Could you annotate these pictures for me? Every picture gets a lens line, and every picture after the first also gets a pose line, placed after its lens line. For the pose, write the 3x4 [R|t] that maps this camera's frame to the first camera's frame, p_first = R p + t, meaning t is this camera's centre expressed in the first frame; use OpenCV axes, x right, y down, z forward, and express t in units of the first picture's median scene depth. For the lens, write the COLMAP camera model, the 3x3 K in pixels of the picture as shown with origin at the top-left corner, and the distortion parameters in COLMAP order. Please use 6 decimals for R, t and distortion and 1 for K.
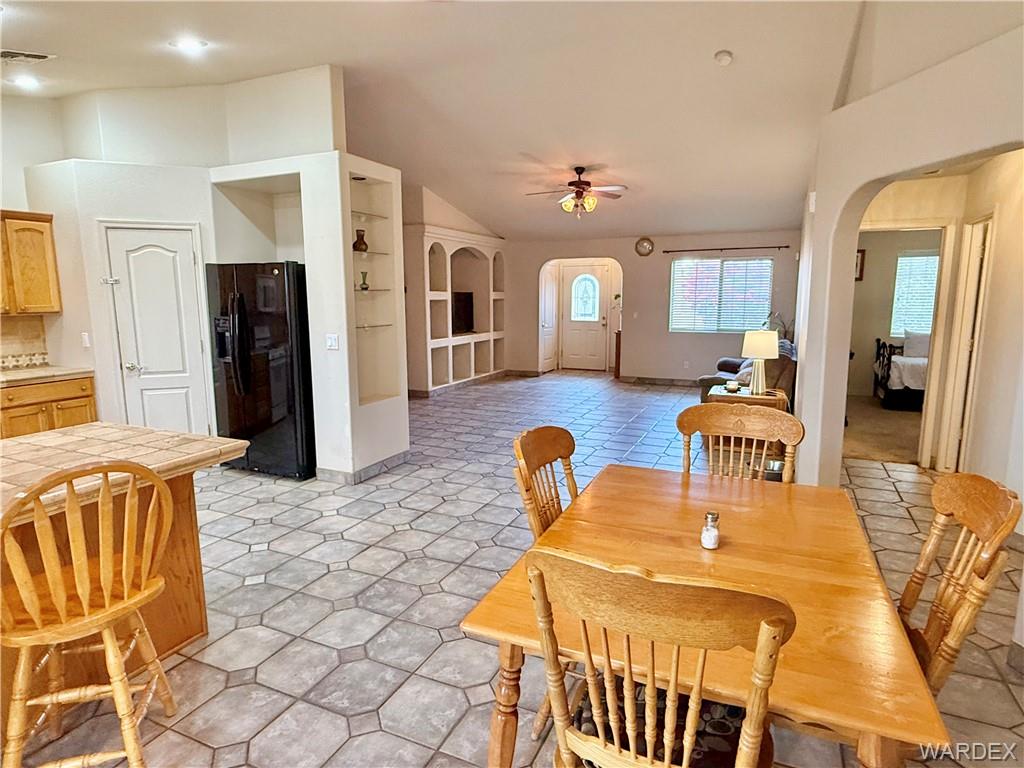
lens RADIAL K [[576.1, 0, 514.4], [0, 576.1, 383.0], [0, 0, 1]] dist [0.013733, -0.001053]
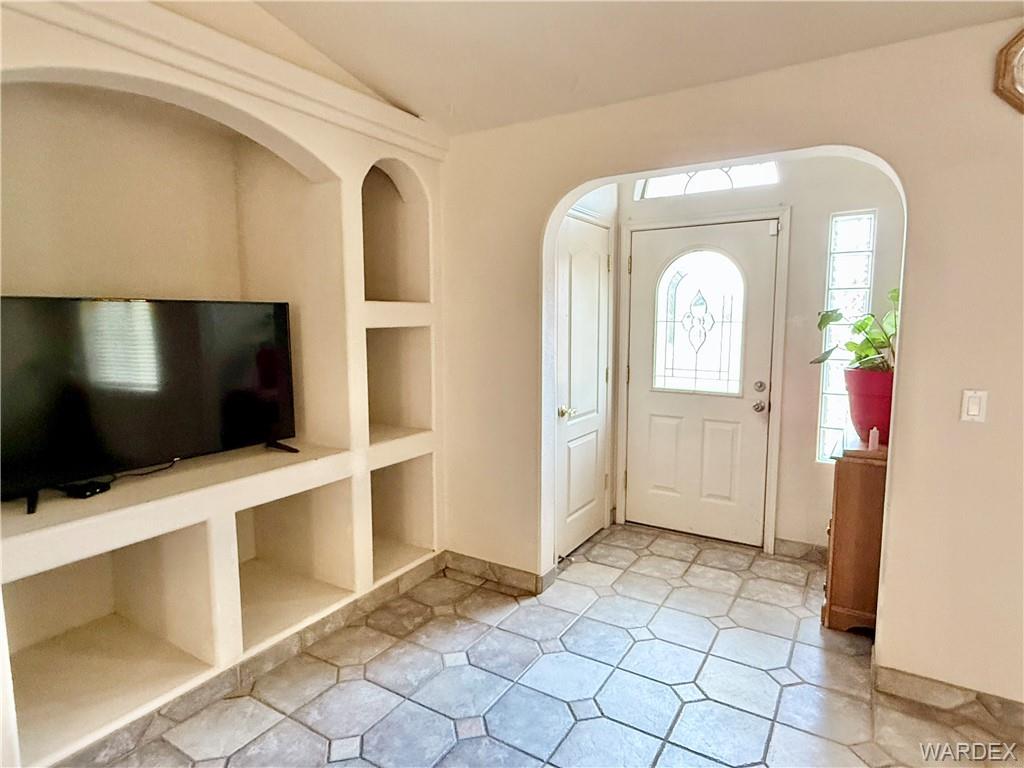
lens RADIAL K [[576.1, 0, 514.4], [0, 576.1, 383.0], [0, 0, 1]] dist [0.013733, -0.001053]
pose [[0.992360, 0.010713, -0.122909, 0.069694], [-0.015484, 0.999161, -0.037923, -0.115689], [0.122400, 0.039537, 0.991693, 0.772521]]
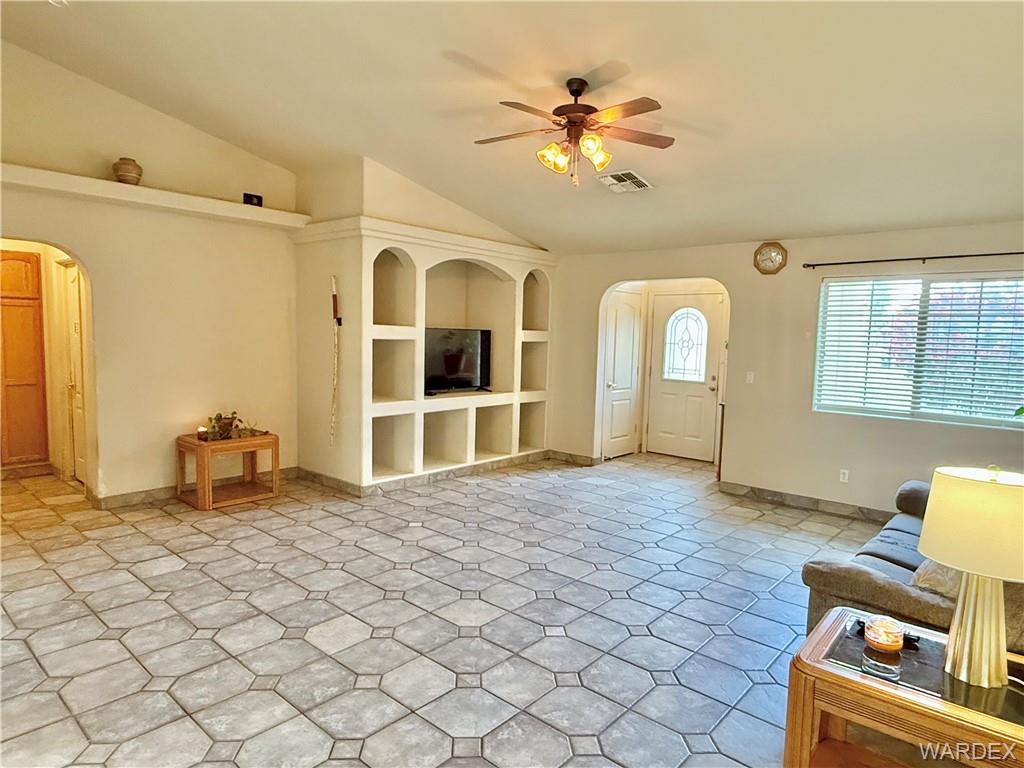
lens RADIAL K [[621.1, 0, 523.4], [0, 621.1, 382.8], [0, 0, 1]] dist [0.053254, 0.000082]
pose [[0.960710, 0.049984, -0.273015, 0.164217], [-0.071865, 0.994903, -0.070737, -0.052777], [0.268087, 0.087578, 0.959406, 0.350603]]
